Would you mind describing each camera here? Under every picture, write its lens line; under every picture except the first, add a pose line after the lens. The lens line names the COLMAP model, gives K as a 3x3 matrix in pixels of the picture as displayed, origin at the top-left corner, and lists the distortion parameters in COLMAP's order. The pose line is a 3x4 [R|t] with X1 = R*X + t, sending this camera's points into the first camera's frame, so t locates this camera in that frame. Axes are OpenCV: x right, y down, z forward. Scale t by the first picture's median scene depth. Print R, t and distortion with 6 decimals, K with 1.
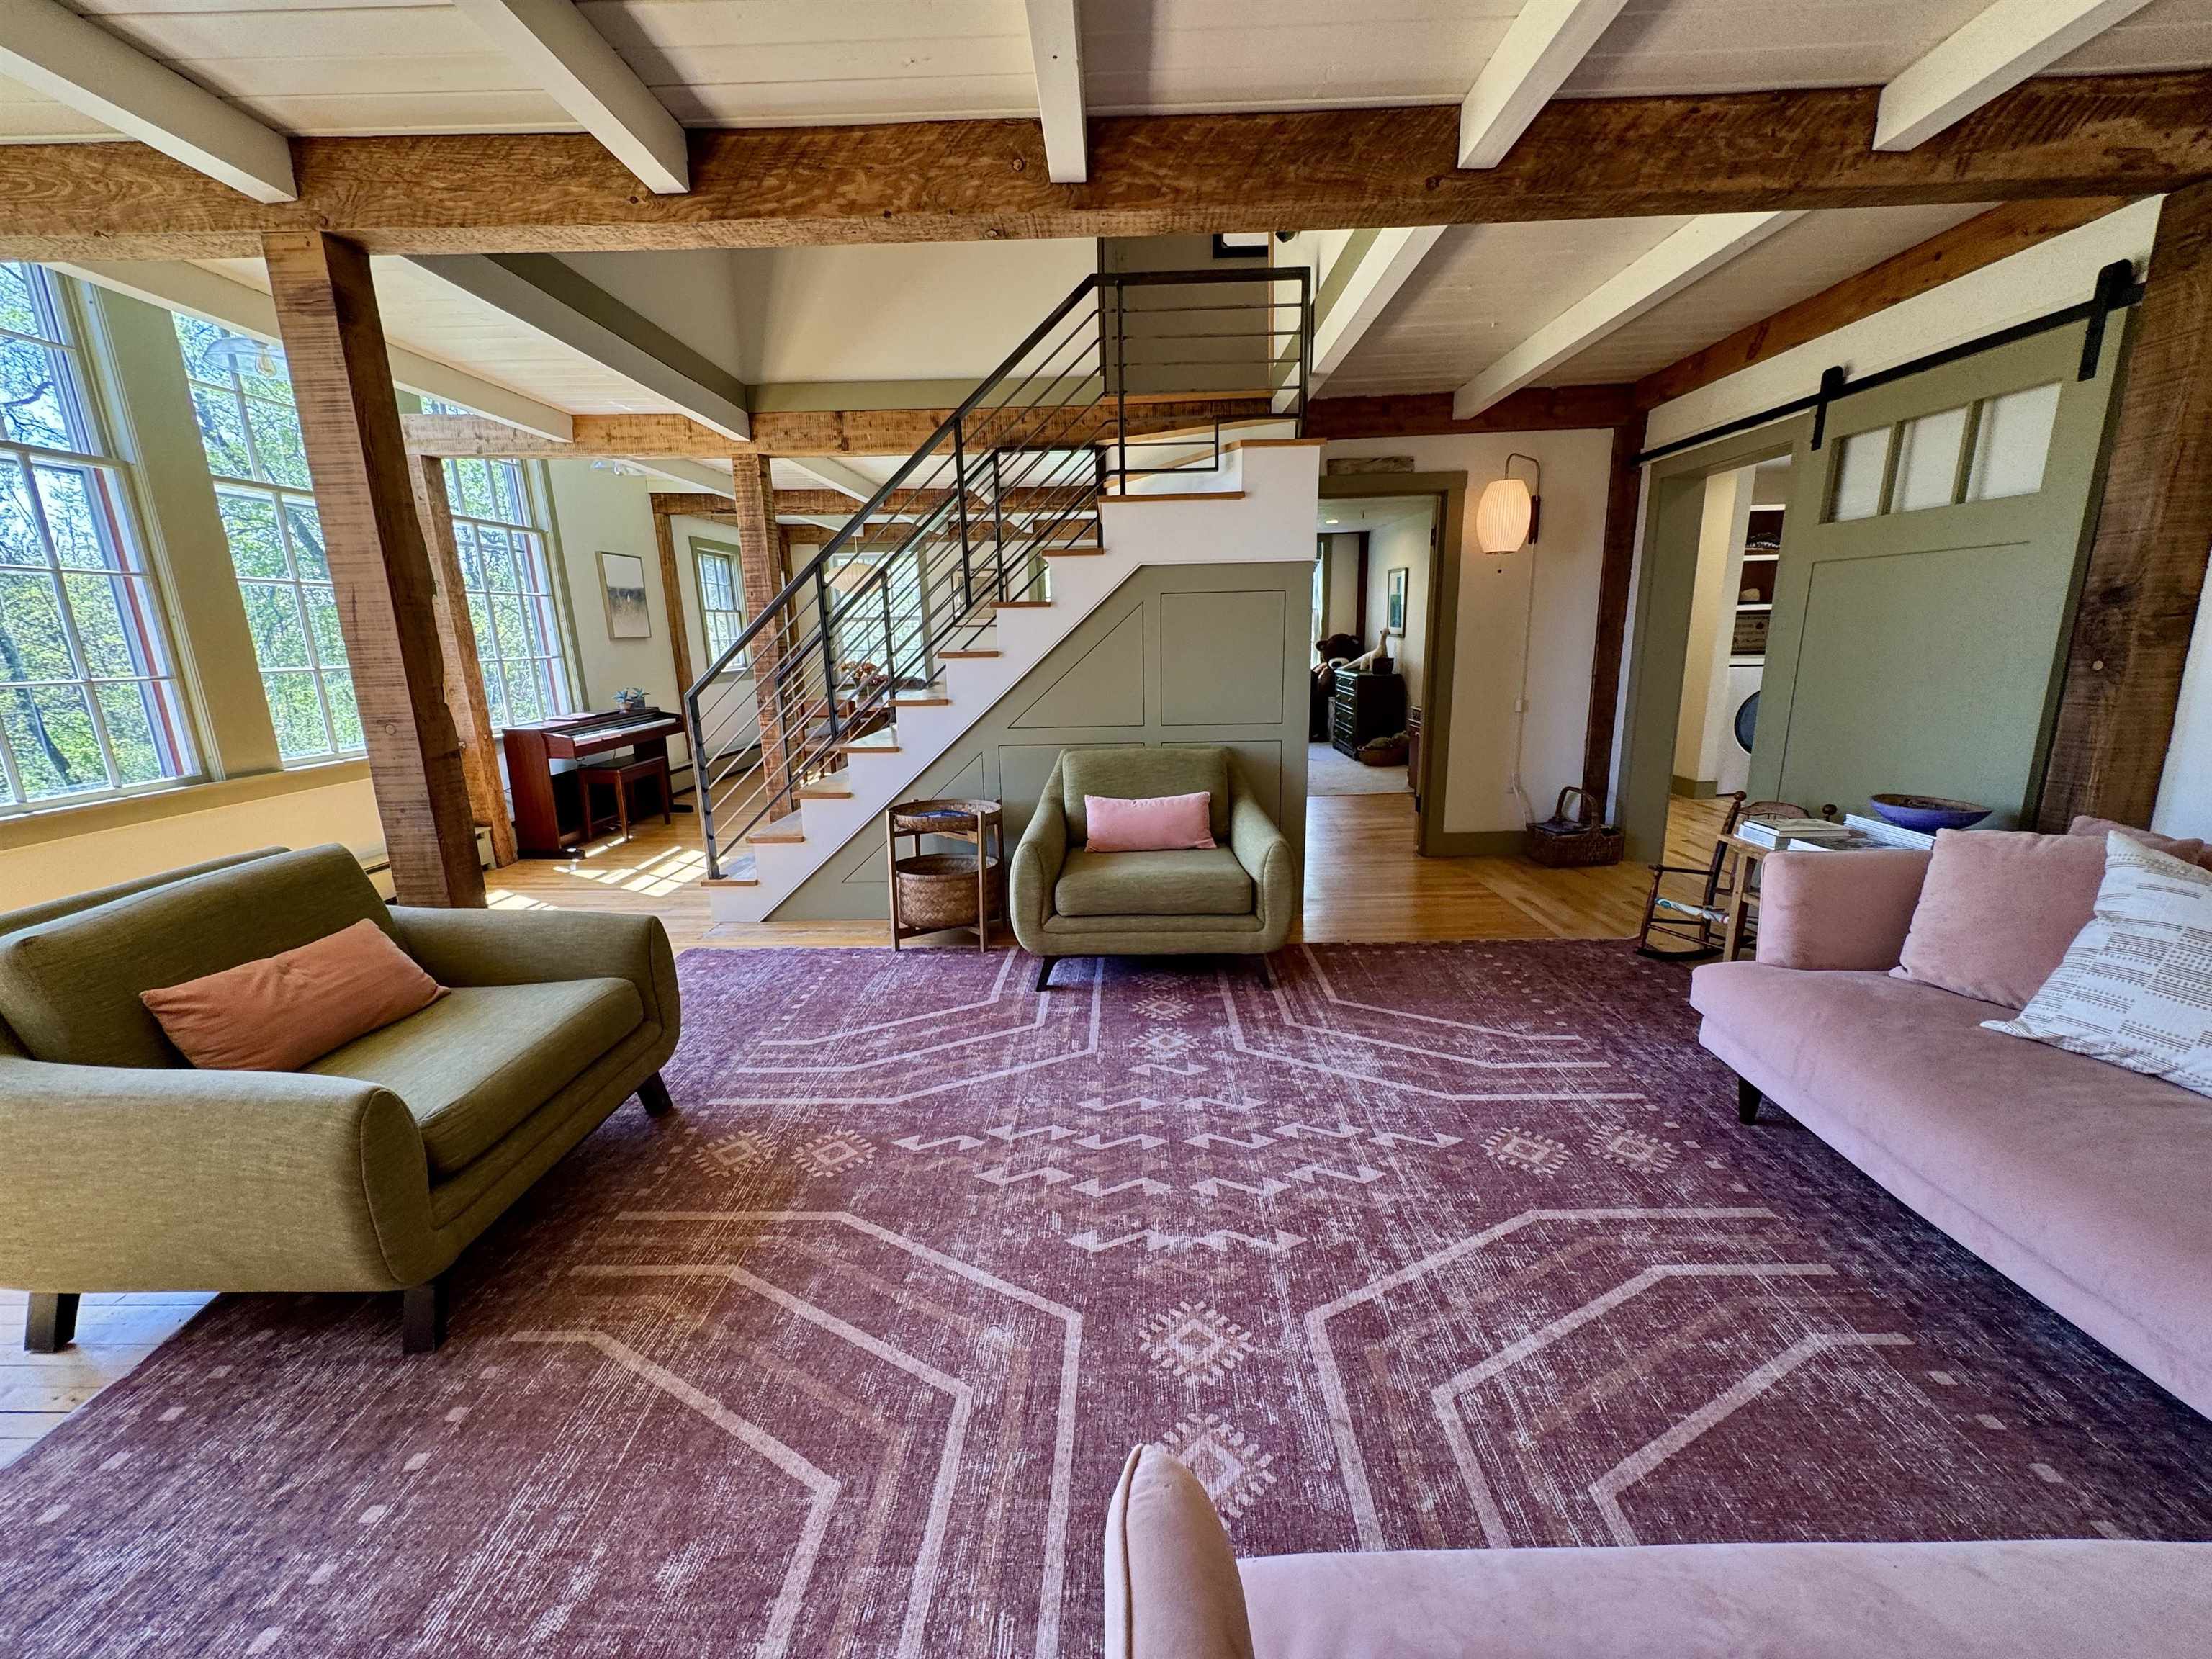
lens RADIAL K [[877.5, 0, 1107.9], [0, 877.5, 834.8], [0, 0, 1]] dist [-0.000904, 0.000051]
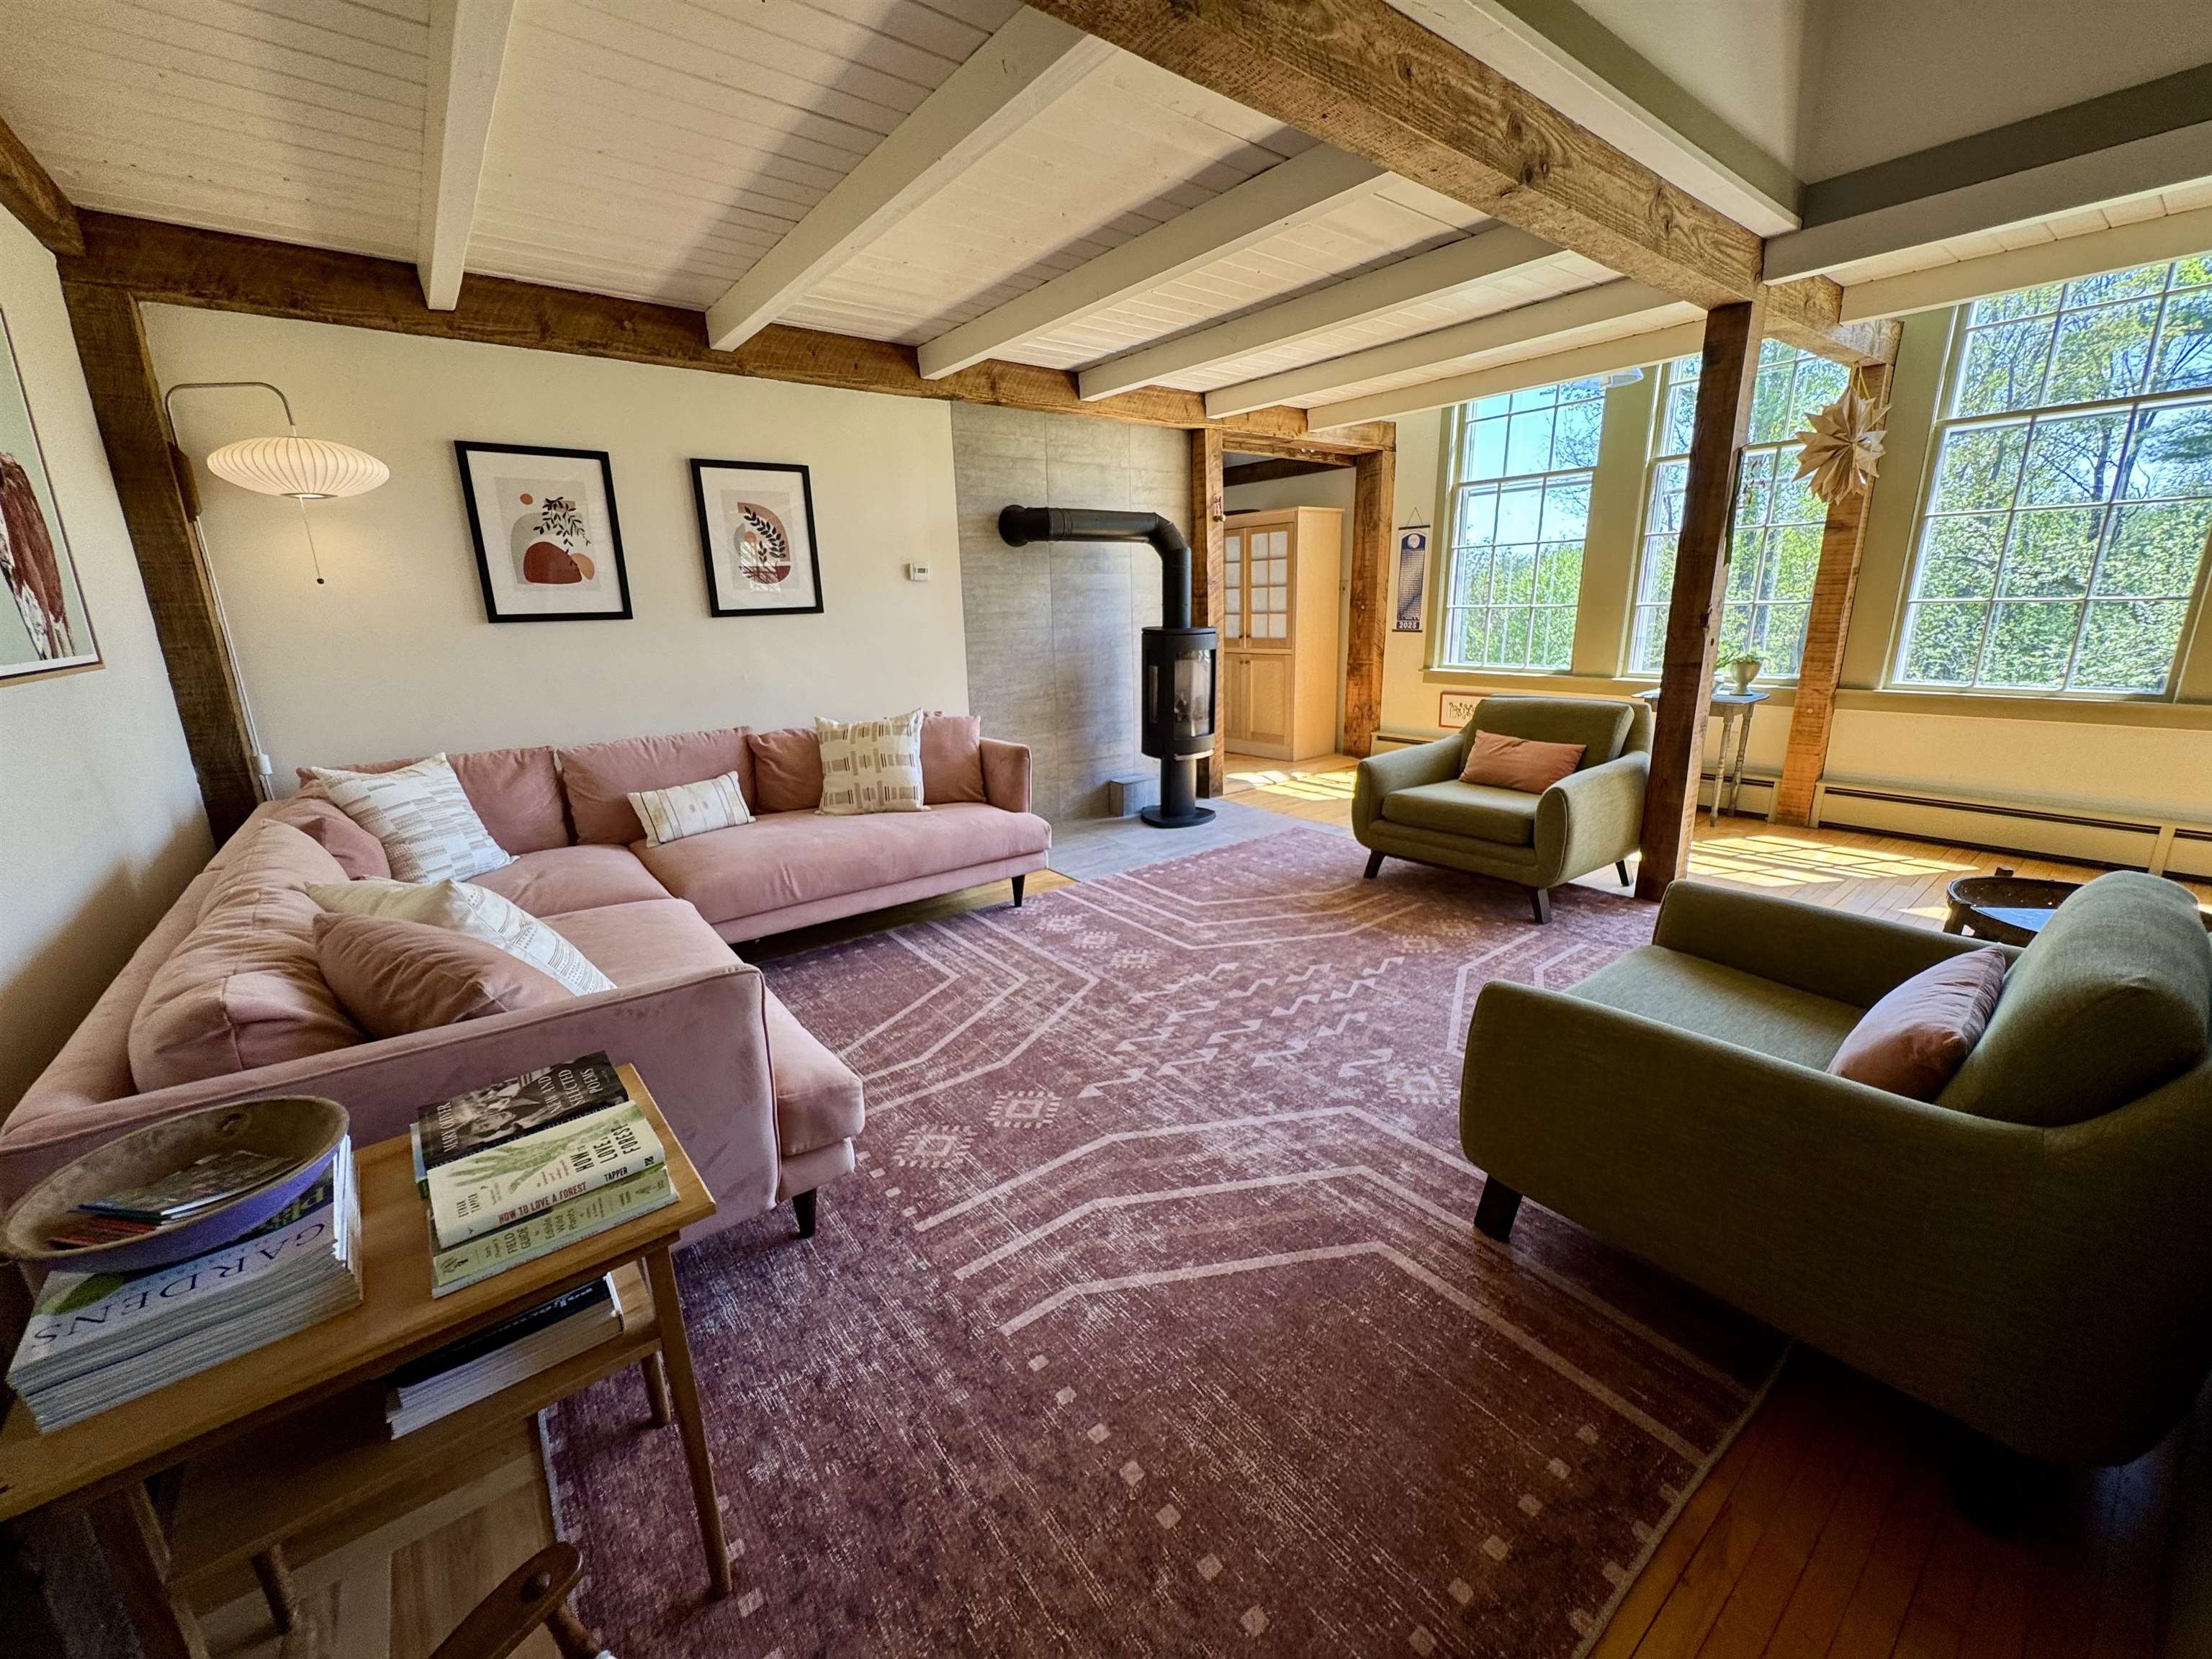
lens RADIAL K [[877.5, 0, 1103.2], [0, 877.5, 828.2], [0, 0, 1]] dist [-0.000904, 0.000051]
pose [[-0.778628, 0.195742, -0.596174, 0.949928], [-0.102151, 0.897884, 0.428217, -0.395956], [0.619115, 0.394322, -0.679122, 1.616150]]
